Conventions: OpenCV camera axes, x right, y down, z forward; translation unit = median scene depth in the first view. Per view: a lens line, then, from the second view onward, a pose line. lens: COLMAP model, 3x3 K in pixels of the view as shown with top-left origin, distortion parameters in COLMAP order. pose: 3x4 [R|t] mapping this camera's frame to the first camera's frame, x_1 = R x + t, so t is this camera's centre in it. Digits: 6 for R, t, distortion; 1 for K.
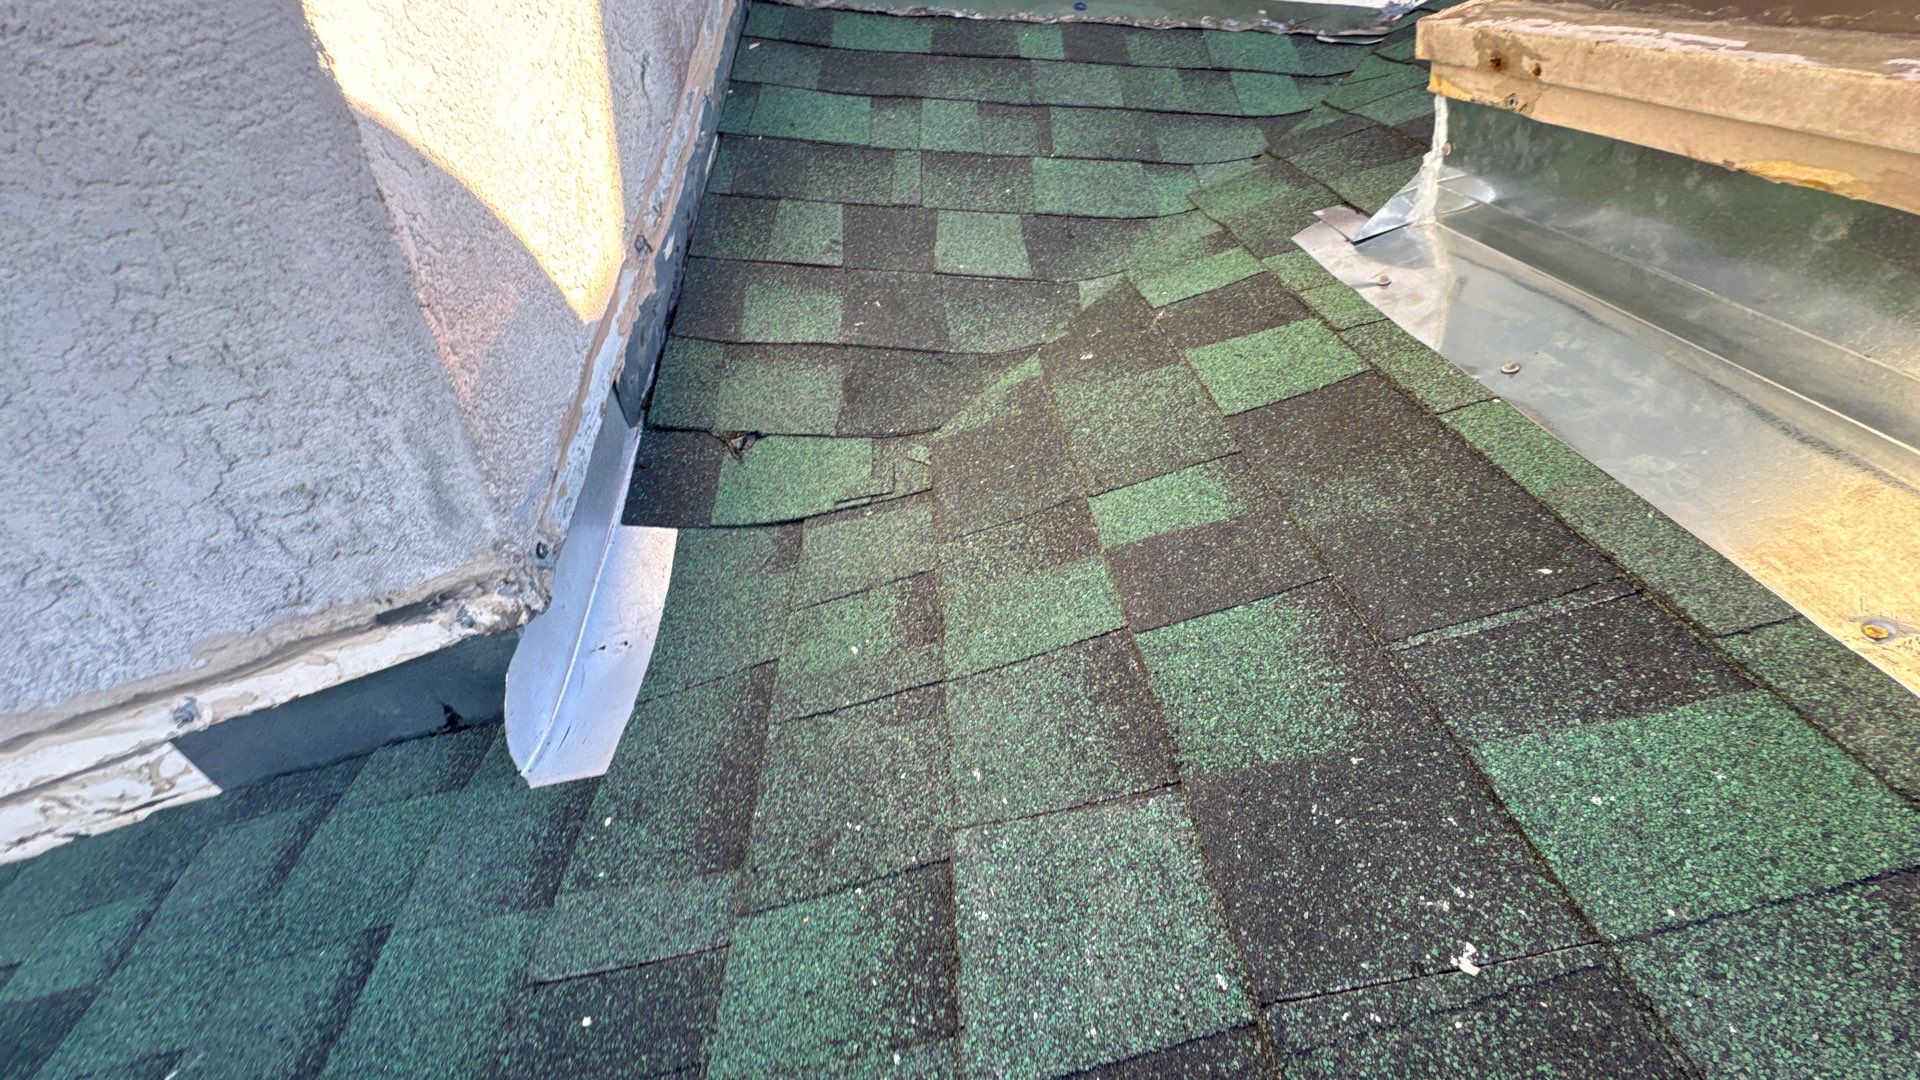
lens RADIAL K [[765.7, 0, 962.0], [0, 765.7, 538.3], [0, 0, 1]] dist [-0.002894, 0.000016]
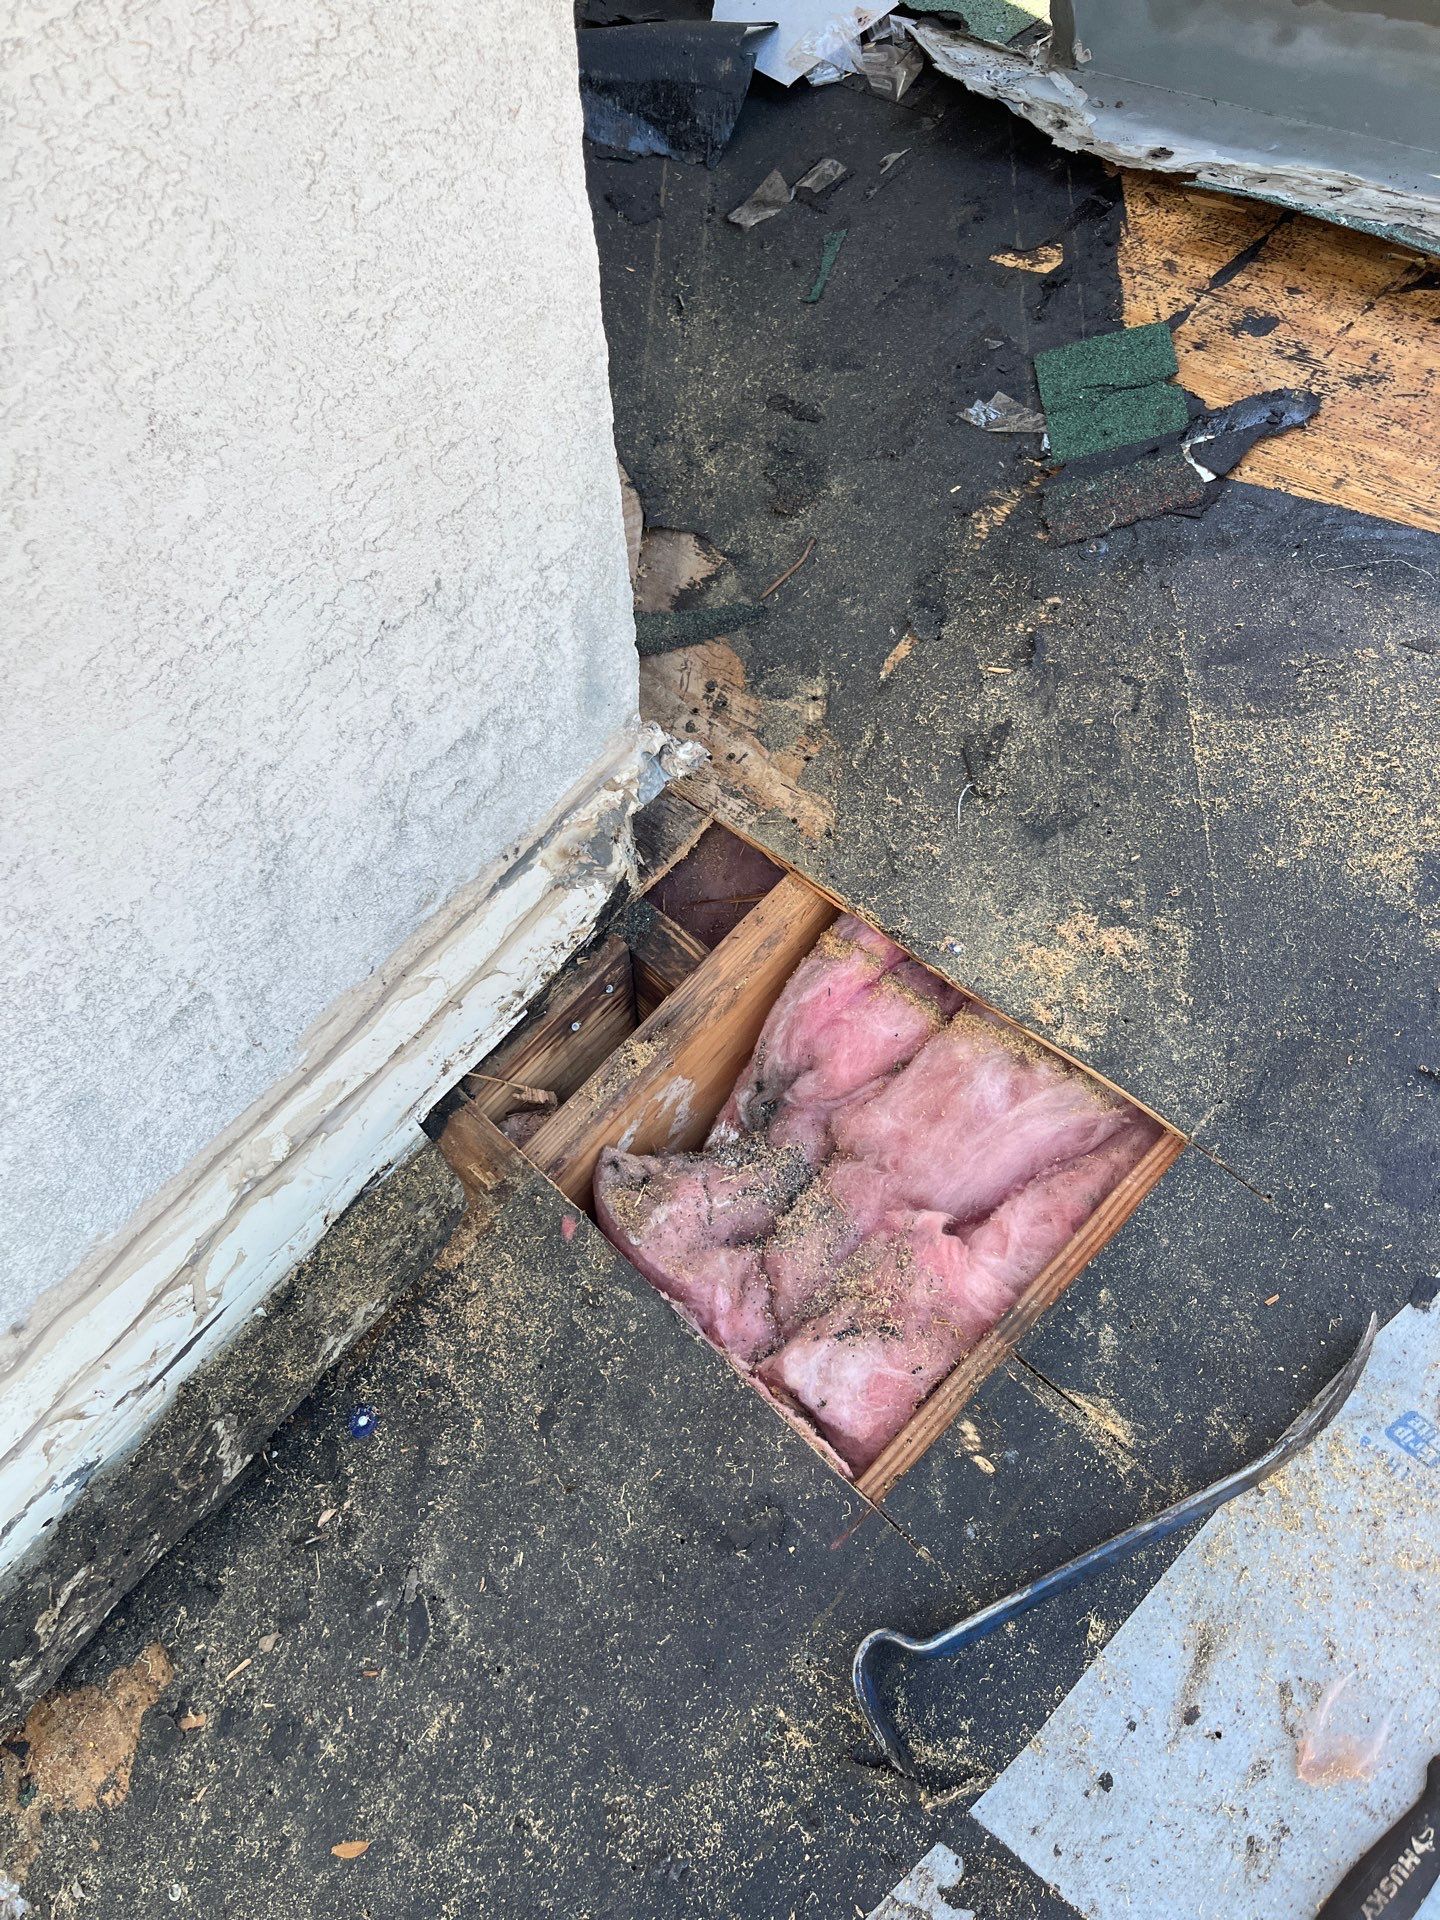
lens RADIAL K [[1464.8, 0, 704.0], [0, 1464.8, 953.7], [0, 0, 1]] dist [0.034719, -0.038055]
pose [[0.778031, -0.492520, 0.389990, -1.037248], [0.427965, 0.869980, 0.244910, -0.104006], [-0.459906, -0.023646, 0.887653, -0.441098]]
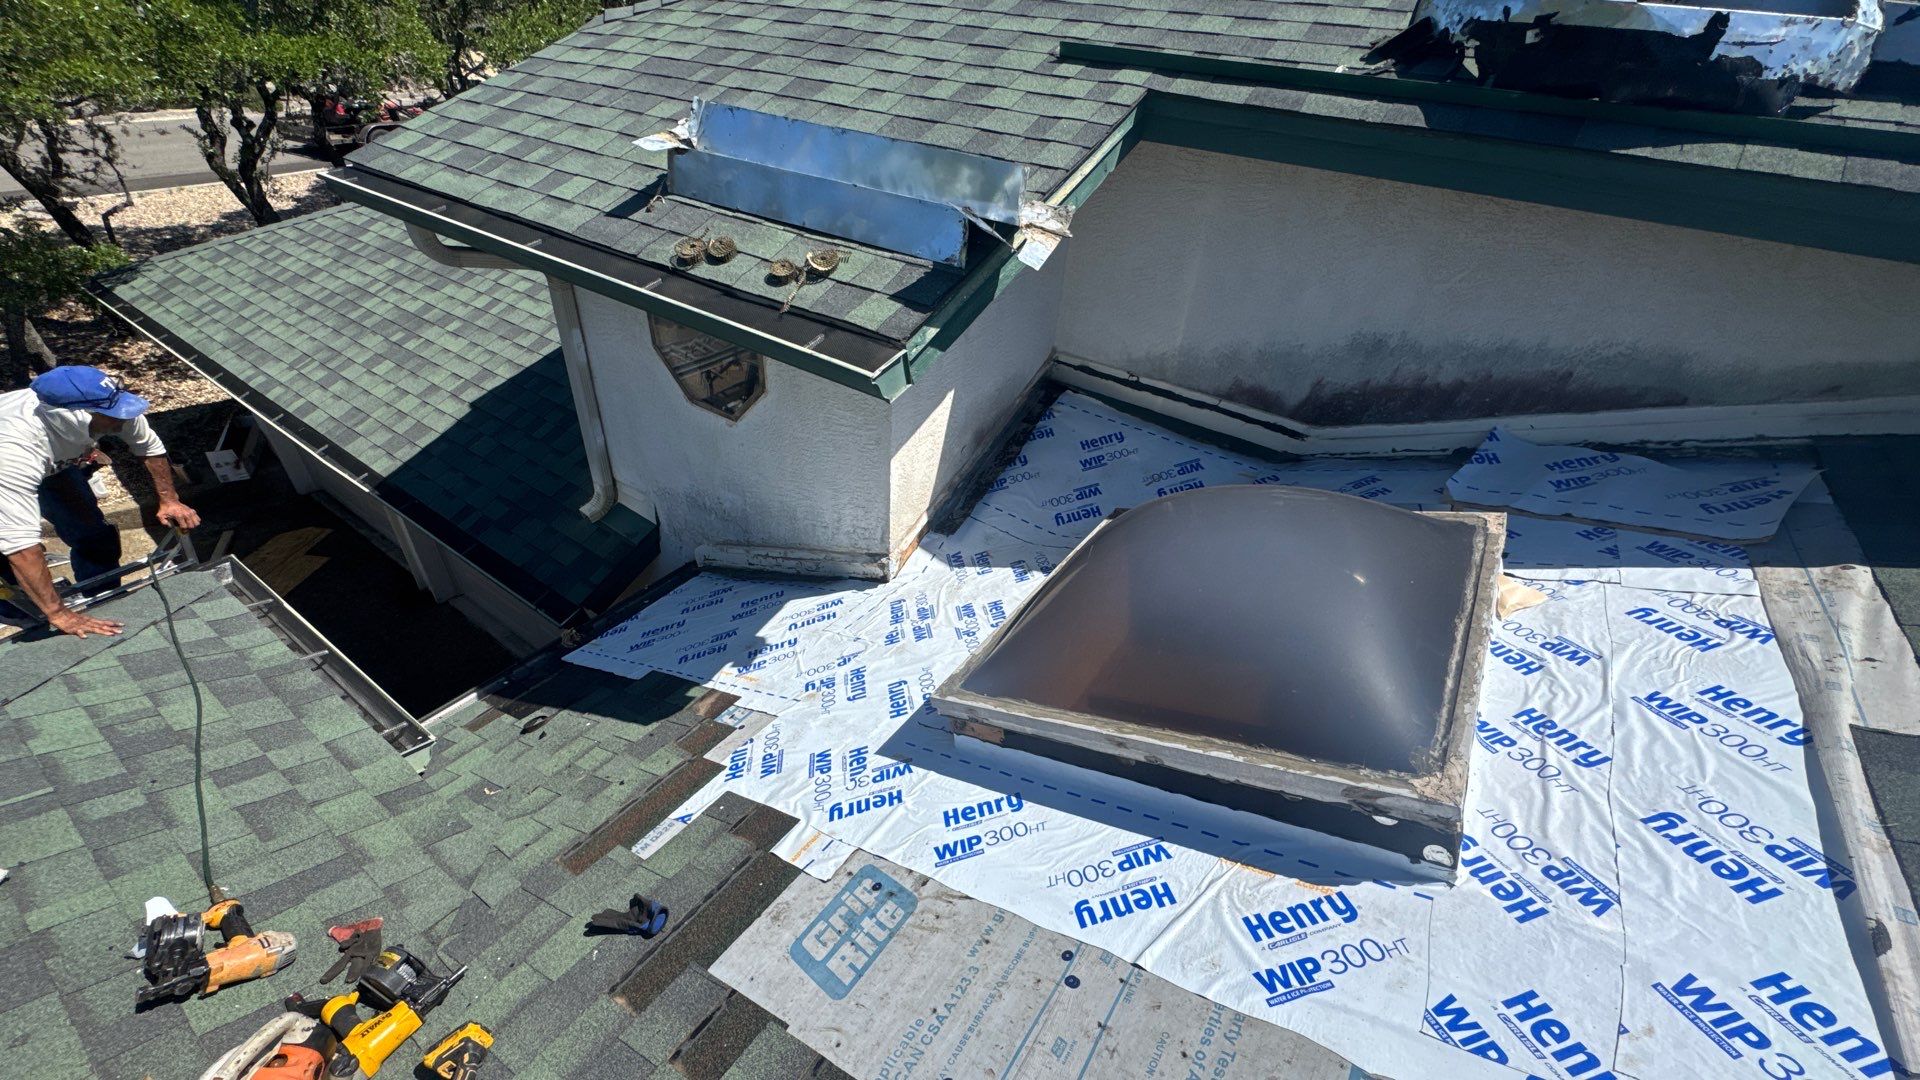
lens RADIAL K [[765.7, 0, 958.5], [0, 765.7, 540.8], [0, 0, 1]] dist [-0.002894, 0.000016]
pose [[0.800361, 0.352101, -0.485229, 1.847285], [-0.375933, 0.925226, 0.051298, -0.394646], [0.467009, 0.141356, 0.872881, -2.692102]]
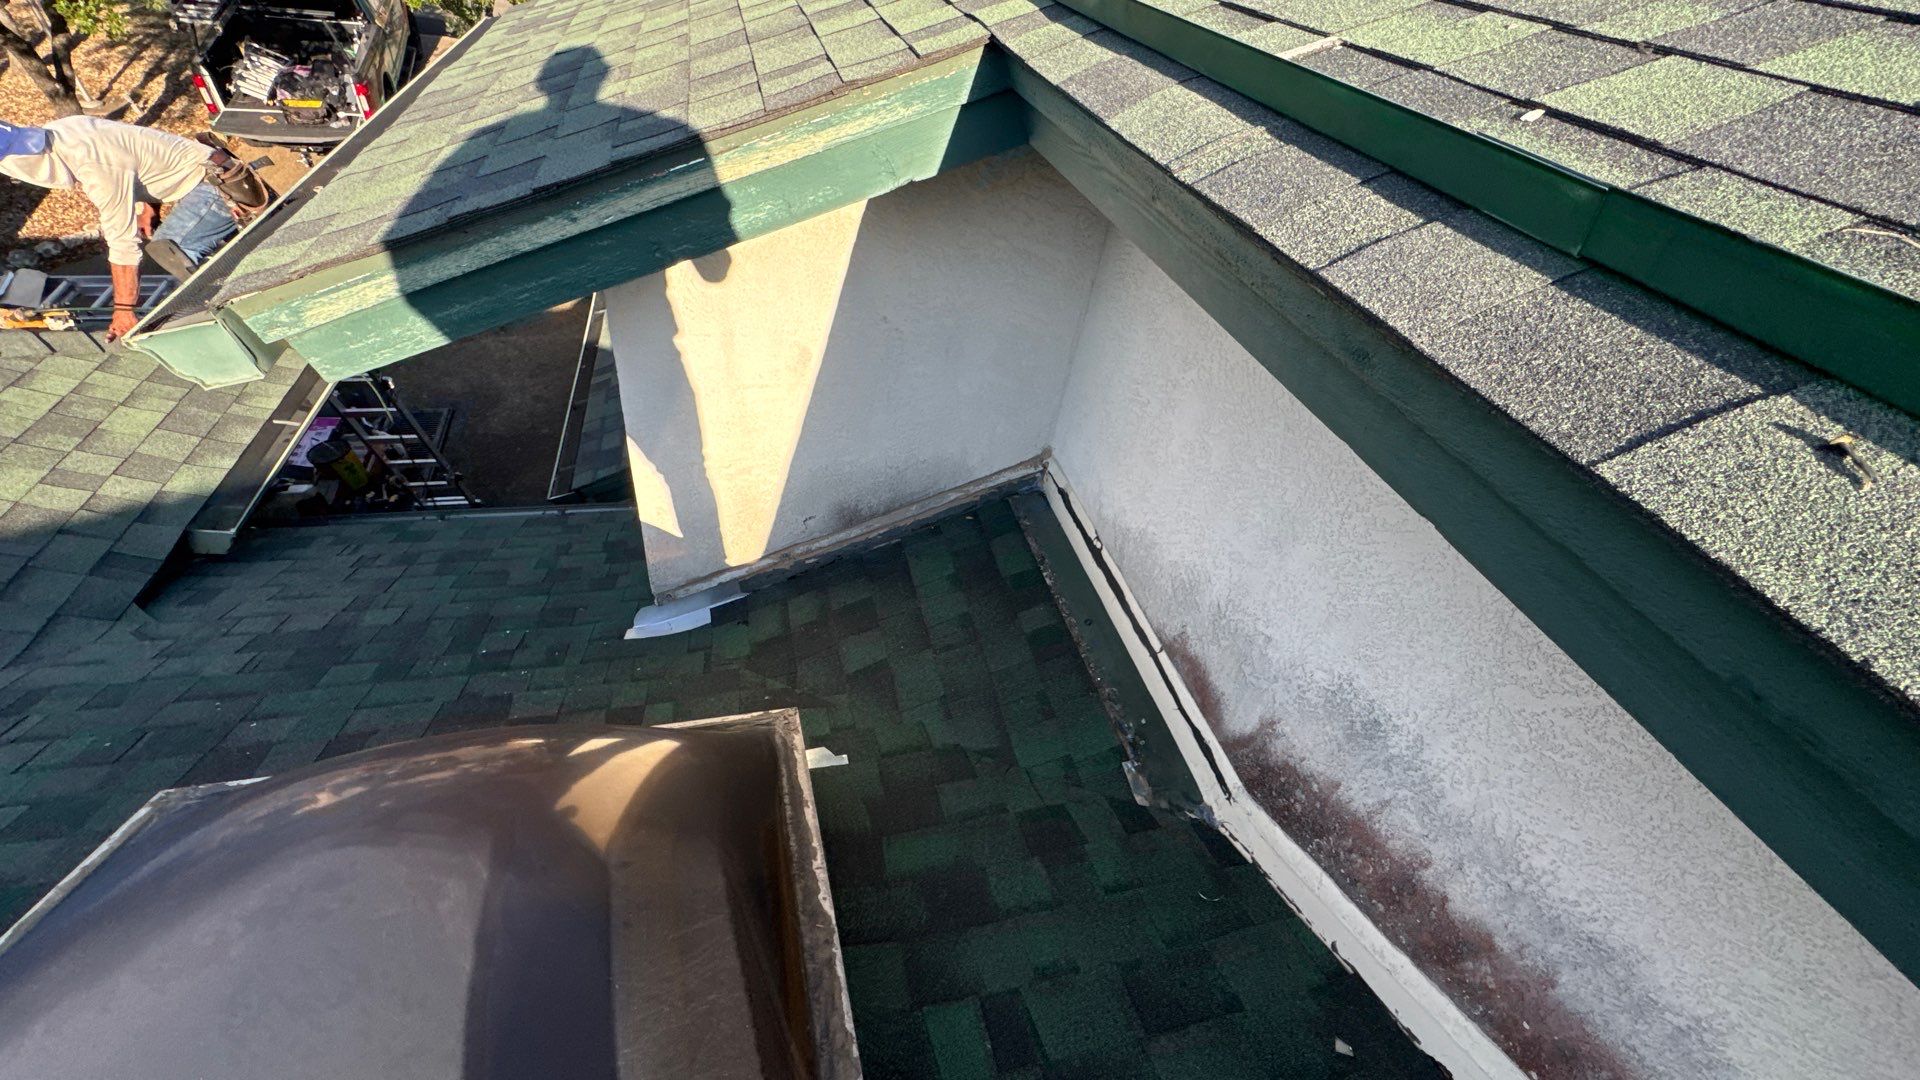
lens RADIAL K [[765.7, 0, 959.7], [0, 765.7, 542.1], [0, 0, 1]] dist [-0.002894, 0.000016]
pose [[0.212016, 0.626816, -0.749767, 2.128835], [-0.677930, 0.646927, 0.349137, -2.143418], [0.703889, 0.434267, 0.562096, -0.224063]]
